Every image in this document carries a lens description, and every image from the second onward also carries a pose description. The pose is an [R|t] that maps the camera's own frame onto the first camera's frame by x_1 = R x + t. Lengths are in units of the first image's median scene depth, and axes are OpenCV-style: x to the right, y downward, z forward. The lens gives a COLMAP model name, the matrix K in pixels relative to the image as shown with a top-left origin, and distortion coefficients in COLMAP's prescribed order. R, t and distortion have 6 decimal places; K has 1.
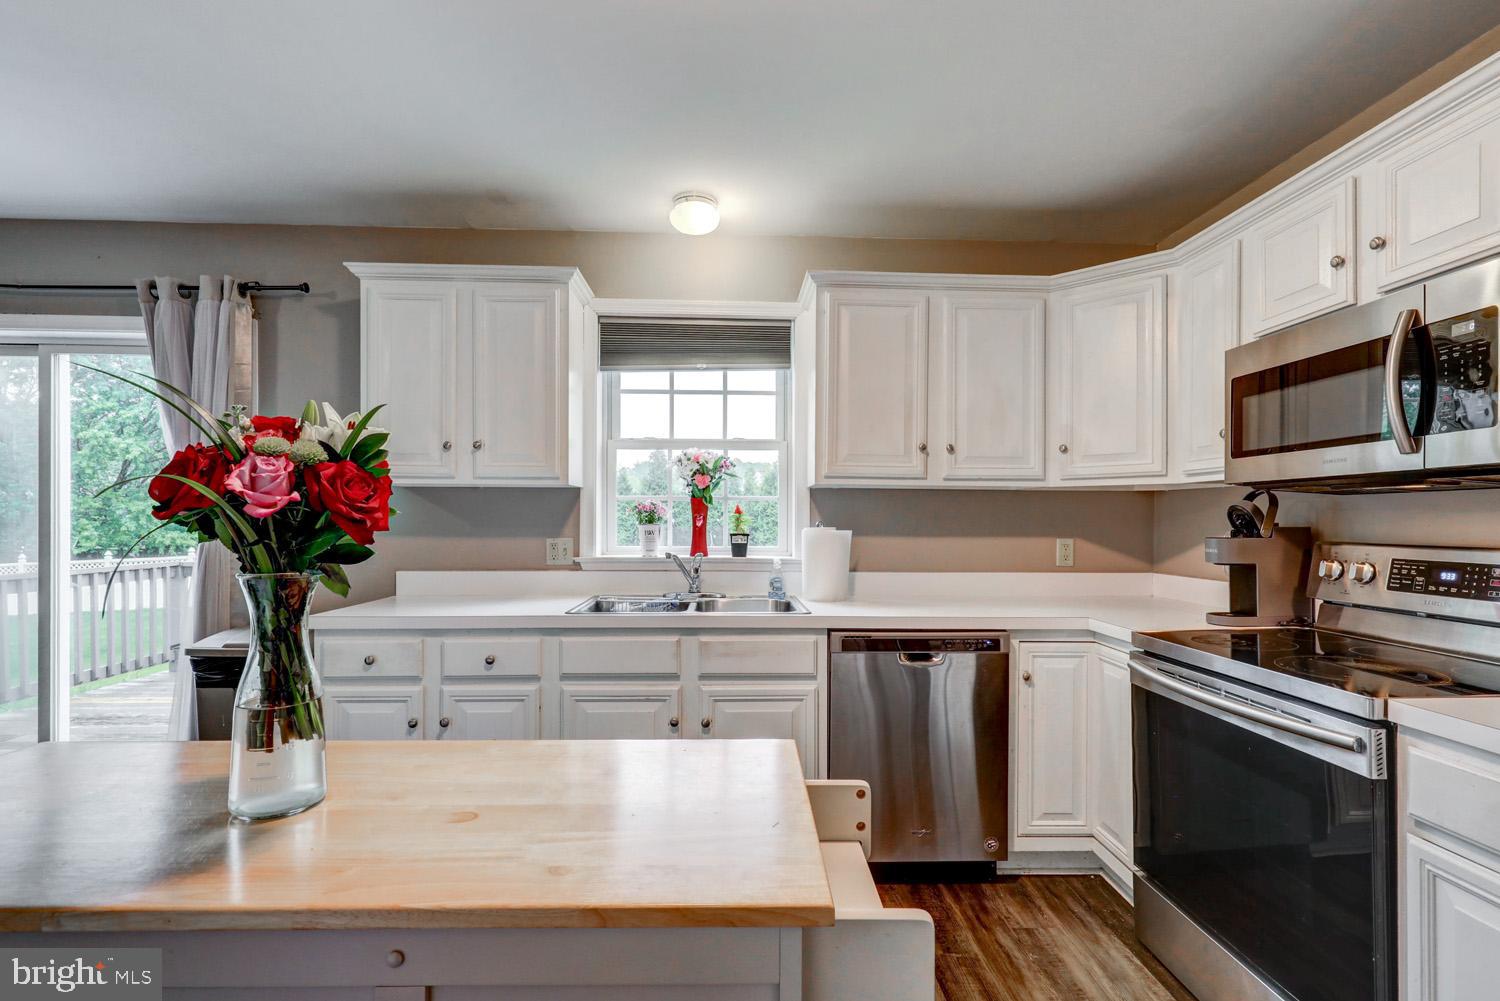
lens RADIAL K [[687.1, 0, 749.1], [0, 687.1, 519.7], [0, 0, 1]] dist [0.001614, 0.000288]
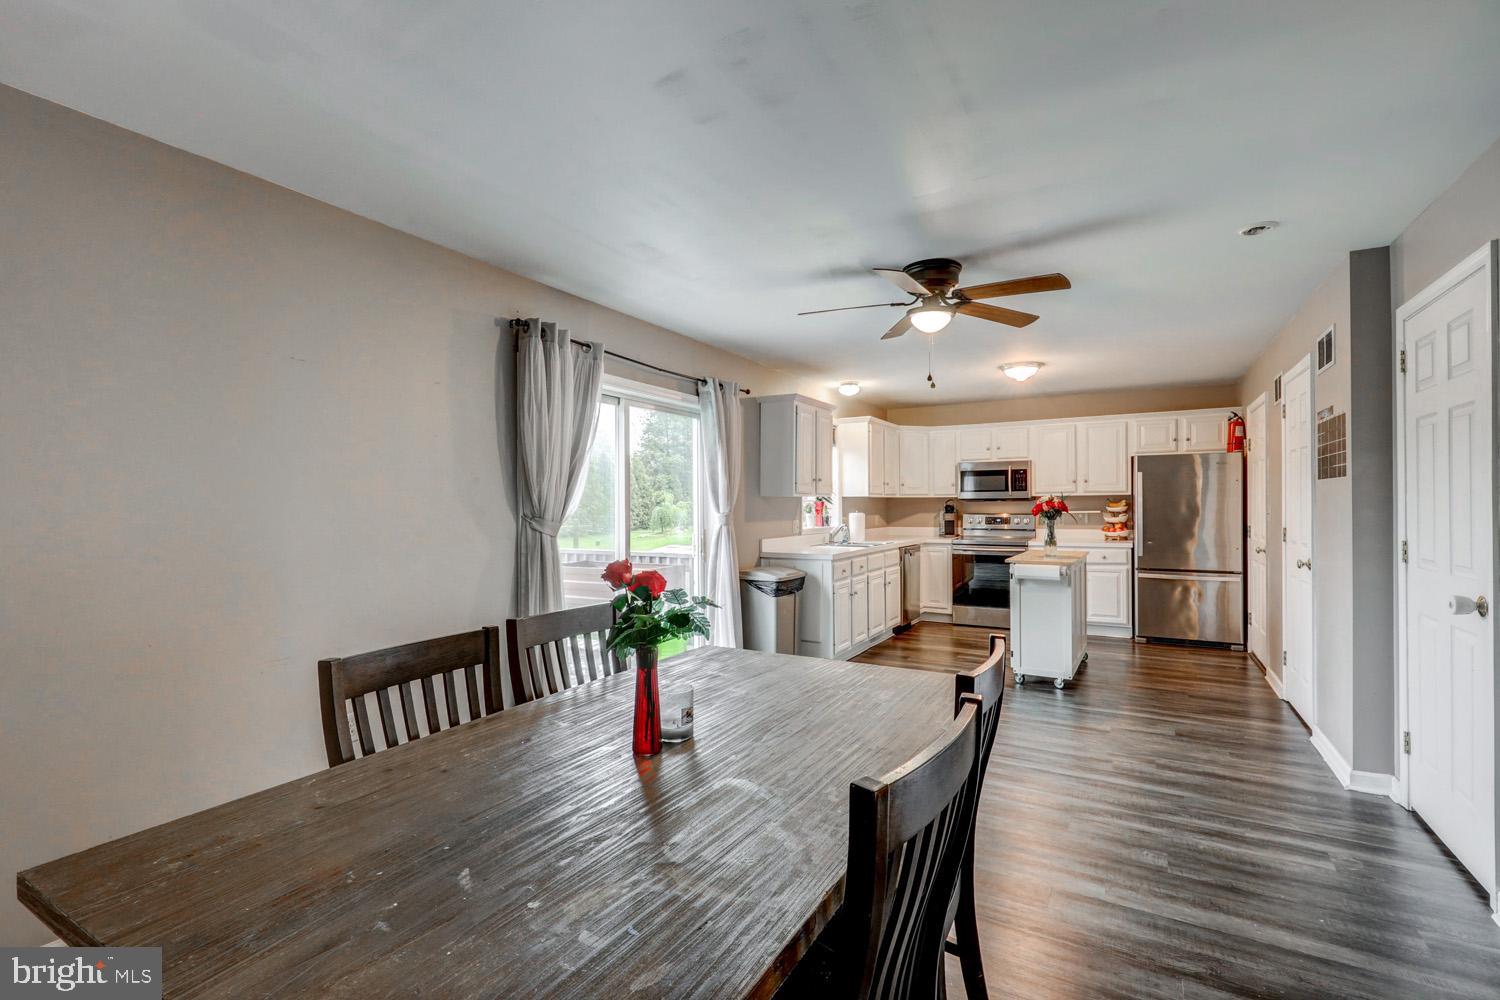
lens RADIAL K [[680.1, 0, 751.3], [0, 680.1, 503.3], [0, 0, 1]] dist [-0.000412, 0.000227]
pose [[0.530215, -0.009988, 0.847805, -2.246548], [0.005891, 0.999950, 0.008096, -0.046933], [-0.847843, 0.000701, 0.530247, -0.004333]]
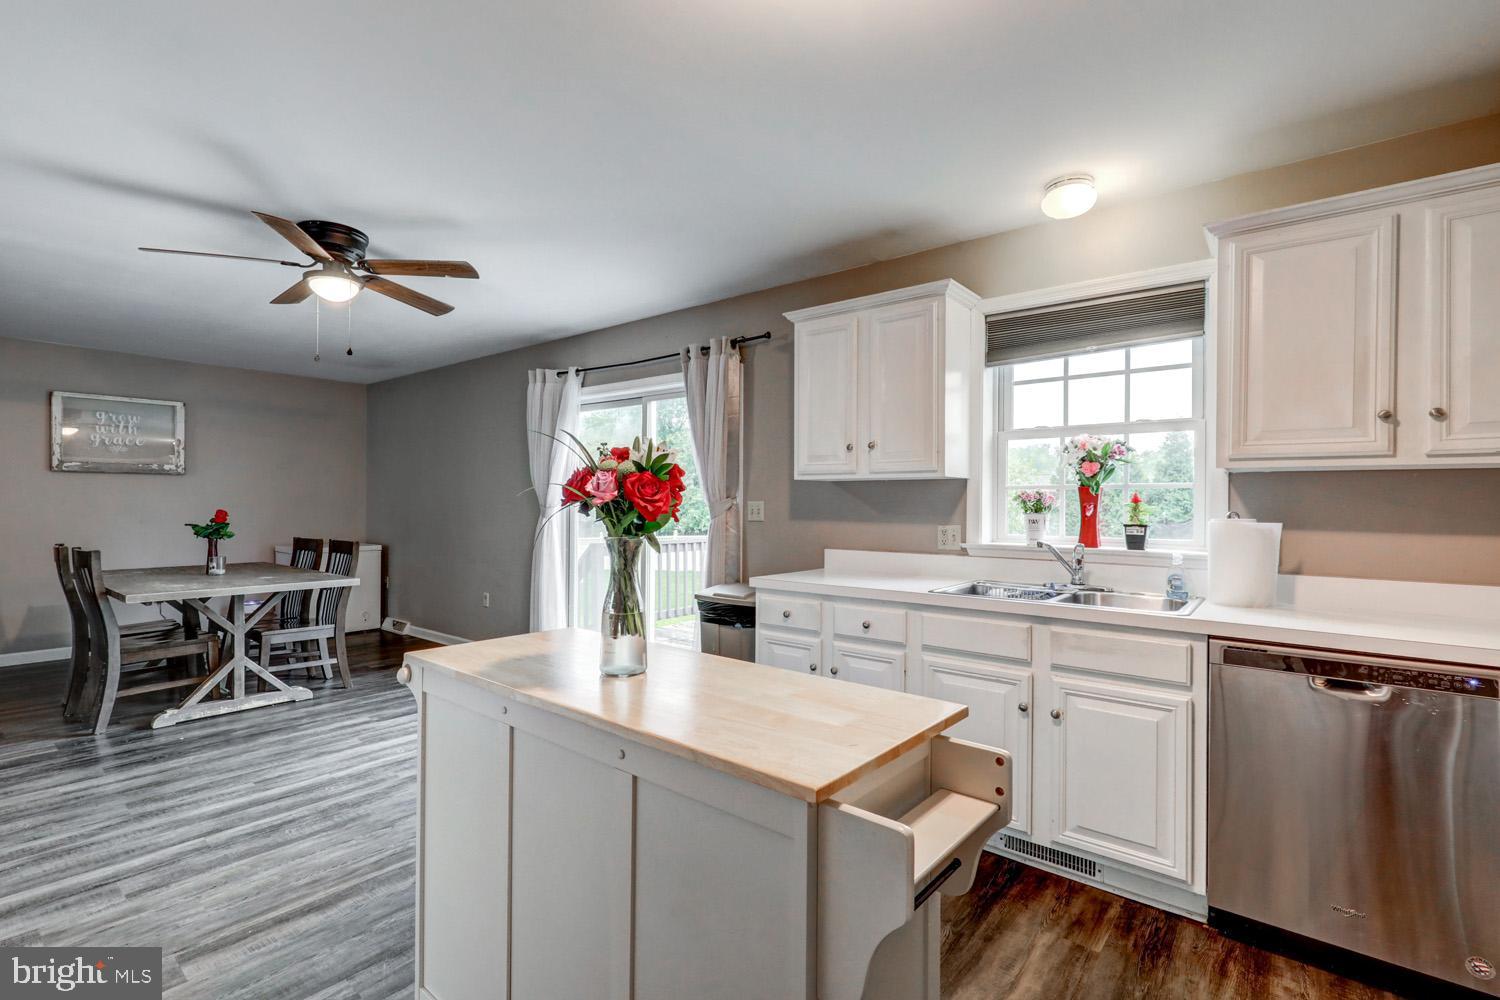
lens RADIAL K [[680.1, 0, 751.3], [0, 680.1, 503.3], [0, 0, 1]] dist [-0.000412, 0.000227]
pose [[0.755463, -0.000129, -0.655191, 0.204852], [-0.005199, 0.999967, -0.006192, 0.000260], [0.655170, 0.008084, 0.755438, -0.024826]]
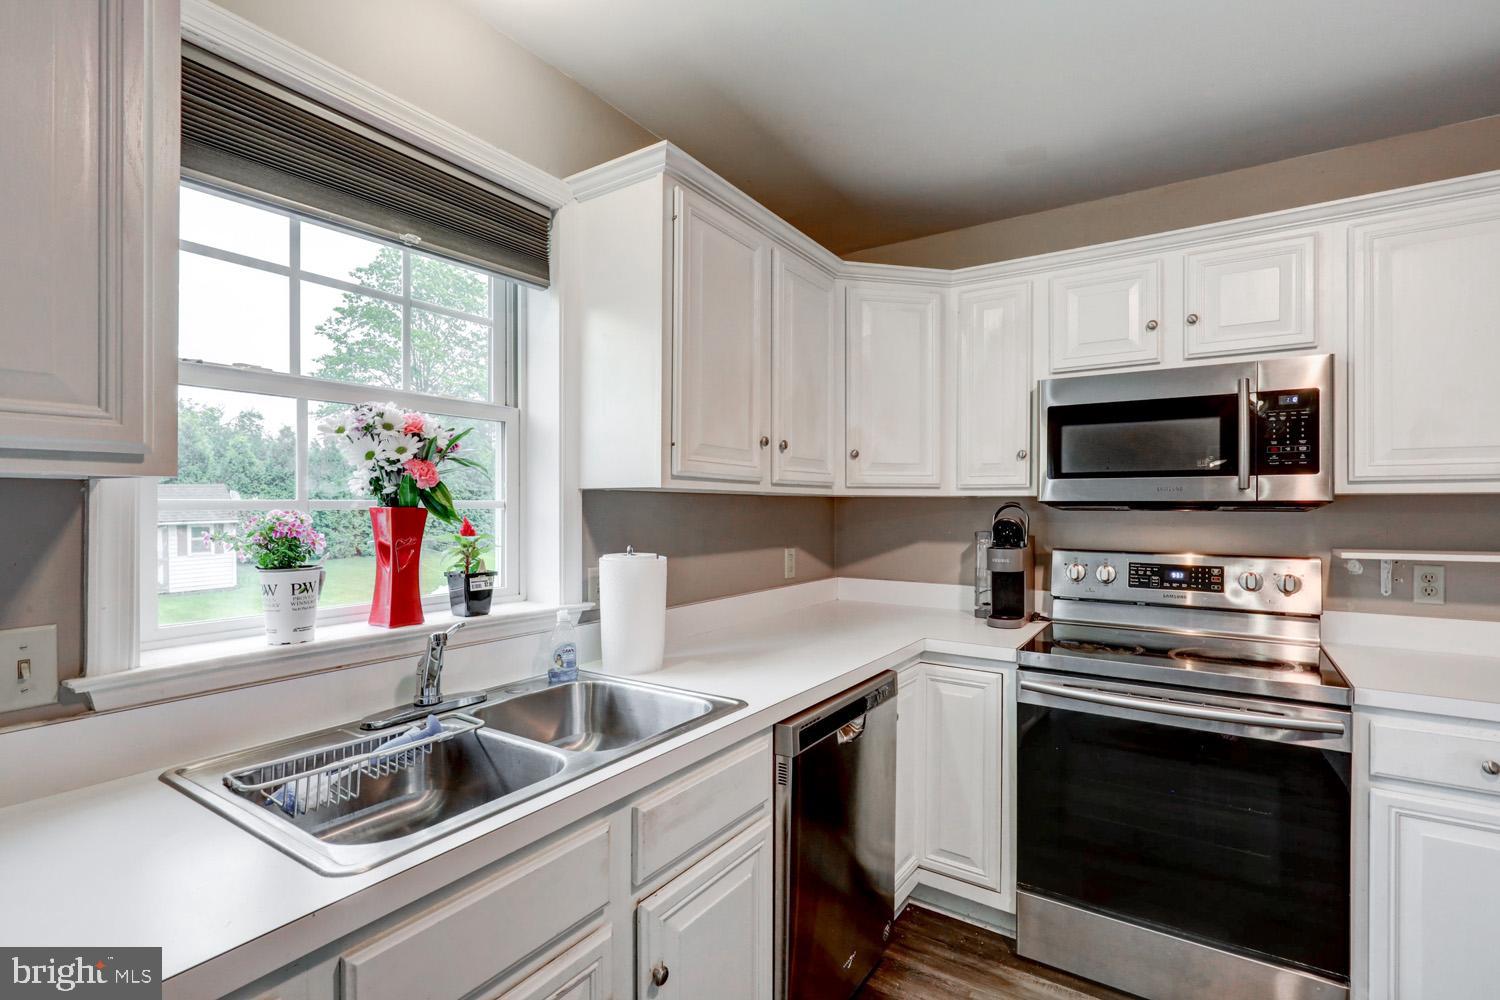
lens RADIAL K [[700.8, 0, 755.0], [0, 700.8, 504.0], [0, 0, 1]] dist [-0.004614, -0.000287]
pose [[0.575133, -0.001802, 0.818058, -0.357581], [-0.000633, 0.999996, 0.002648, -0.037255], [-0.818060, -0.002041, 0.575130, 0.538572]]
